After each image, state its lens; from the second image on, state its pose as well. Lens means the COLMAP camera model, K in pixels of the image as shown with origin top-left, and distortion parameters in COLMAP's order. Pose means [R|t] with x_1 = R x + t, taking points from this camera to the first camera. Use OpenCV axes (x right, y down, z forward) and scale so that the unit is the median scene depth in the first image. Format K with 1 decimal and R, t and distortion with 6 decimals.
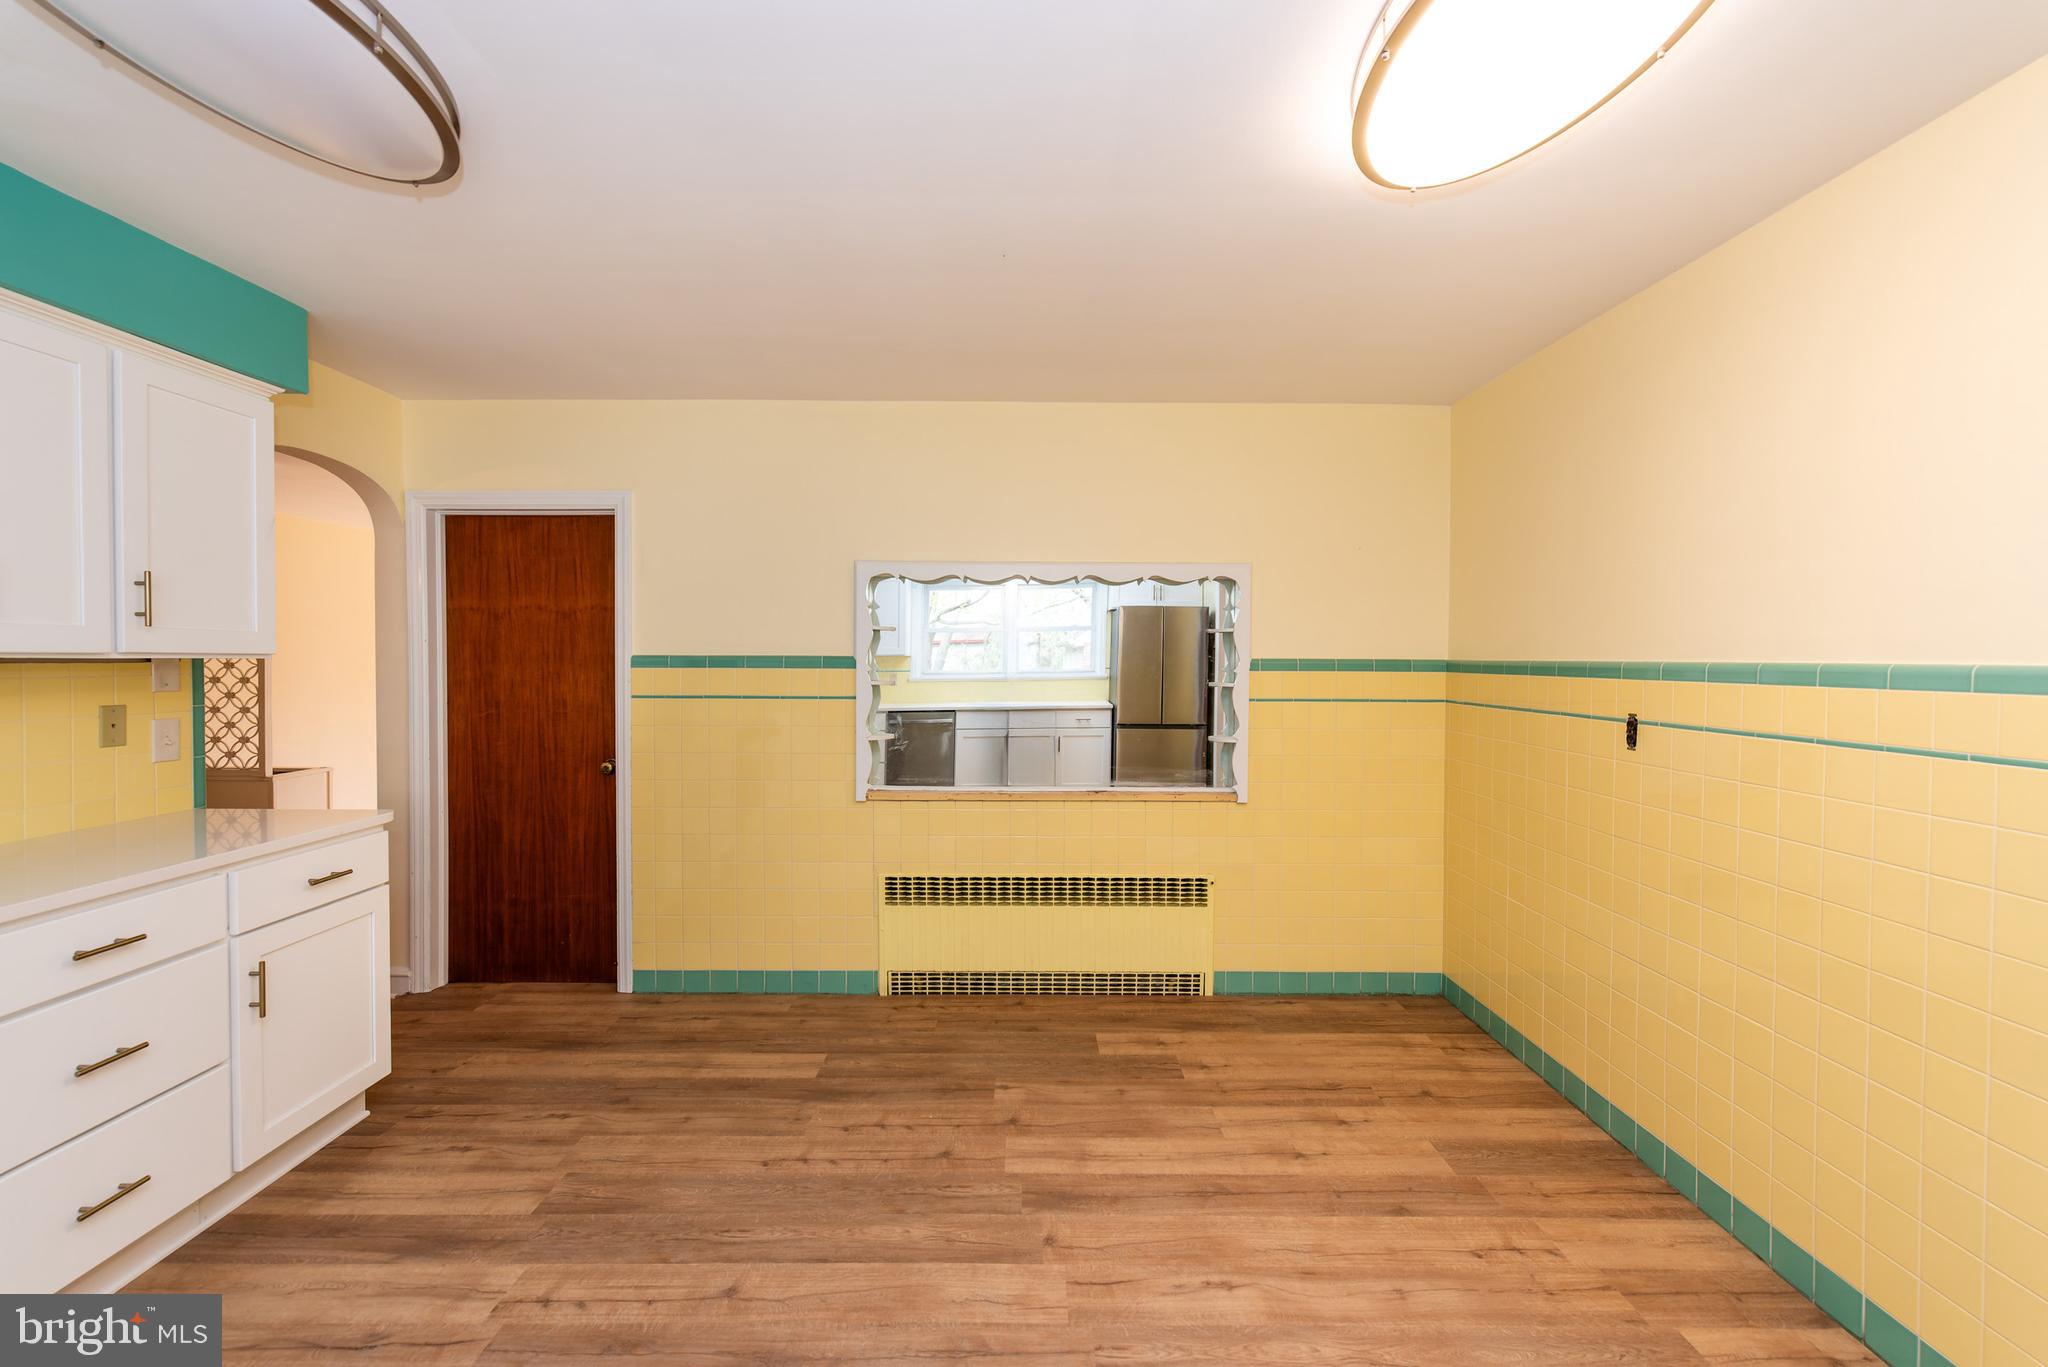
lens RADIAL K [[882.6, 0, 1029.7], [0, 882.6, 679.9], [0, 0, 1]] dist [0.009404, -0.000310]
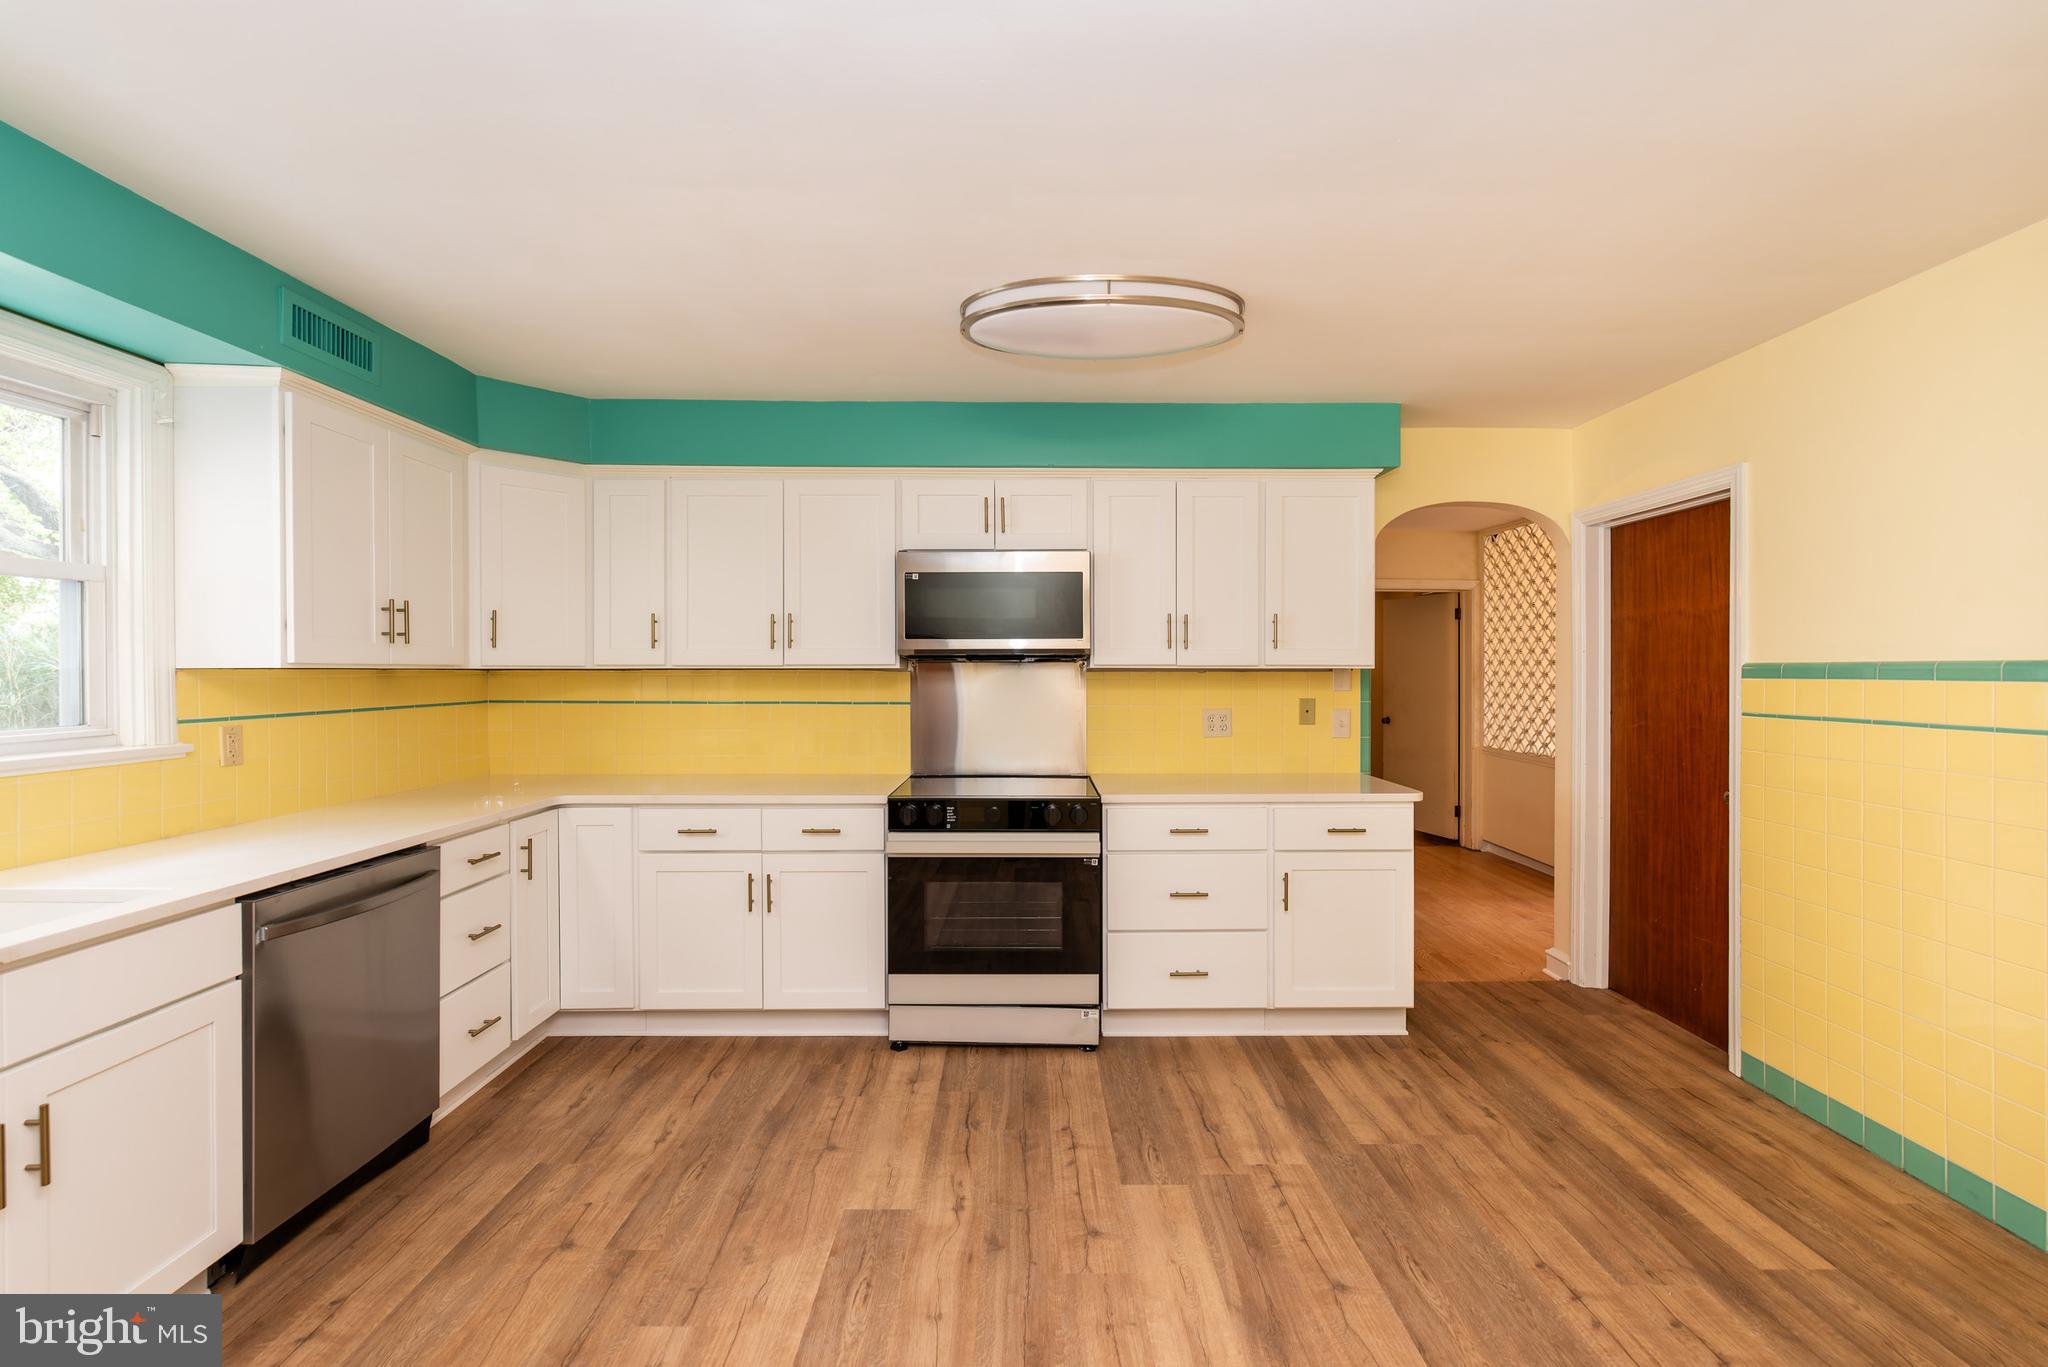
lens RADIAL K [[882.6, 0, 1029.3], [0, 882.6, 676.4], [0, 0, 1]] dist [0.009404, -0.000310]
pose [[0.013534, 0.005325, -0.999894, 0.460647], [-0.023850, 0.999703, 0.005001, -0.005358], [0.999624, 0.023780, 0.013657, 0.418932]]
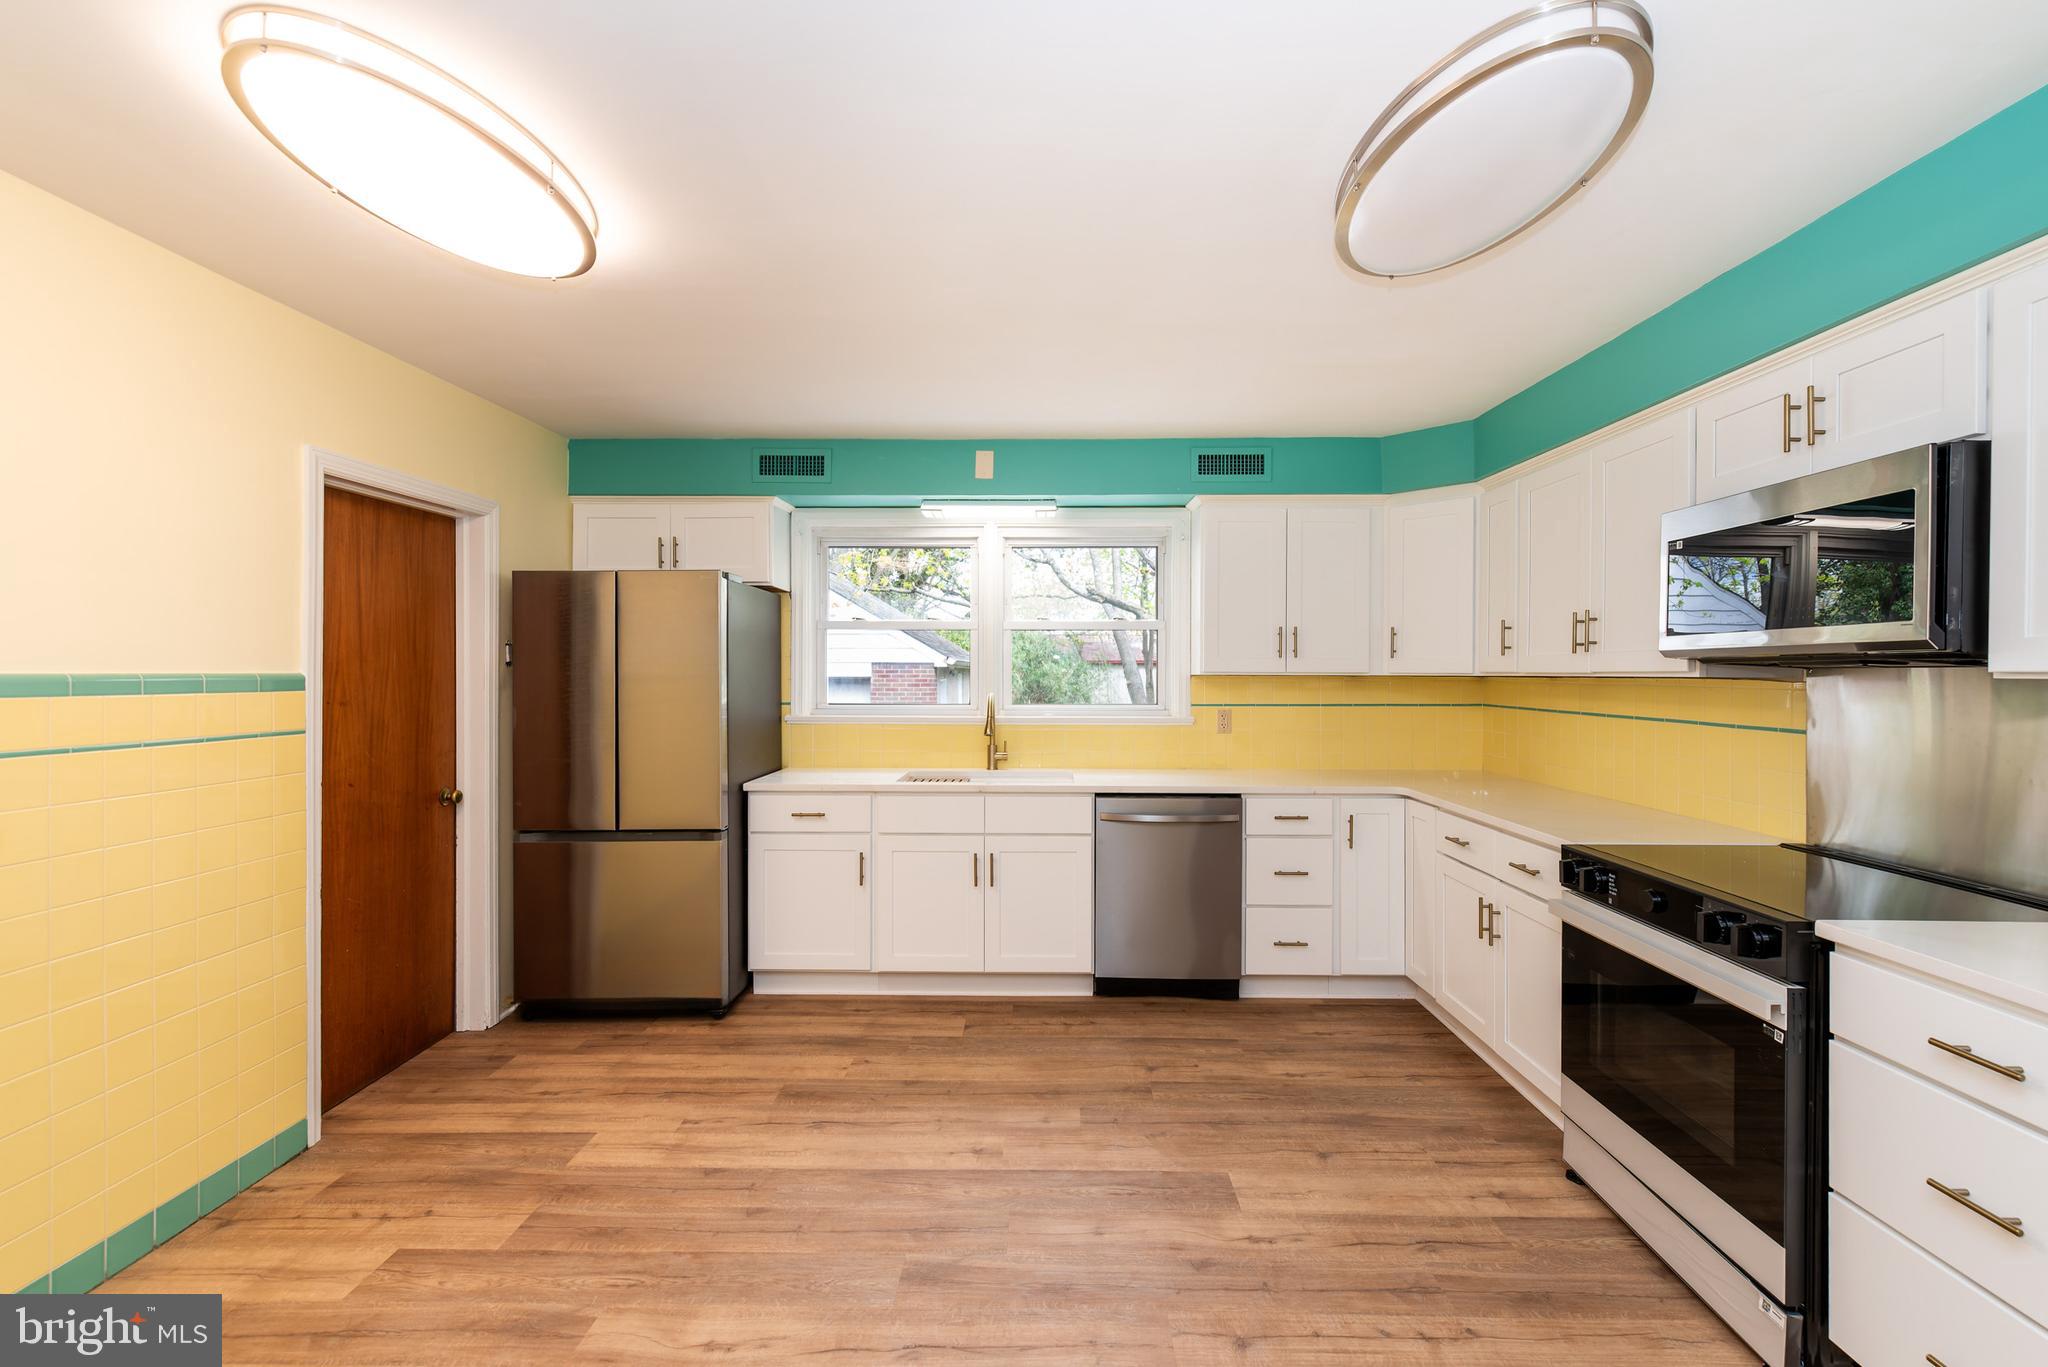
lens RADIAL K [[882.6, 0, 1027.0], [0, 882.6, 679.0], [0, 0, 1]] dist [0.009404, -0.000310]
pose [[-0.999922, -0.002570, 0.012259, -0.663201], [-0.002182, 0.999501, 0.031527, -0.051059], [-0.012334, 0.031497, -0.999428, 1.737007]]
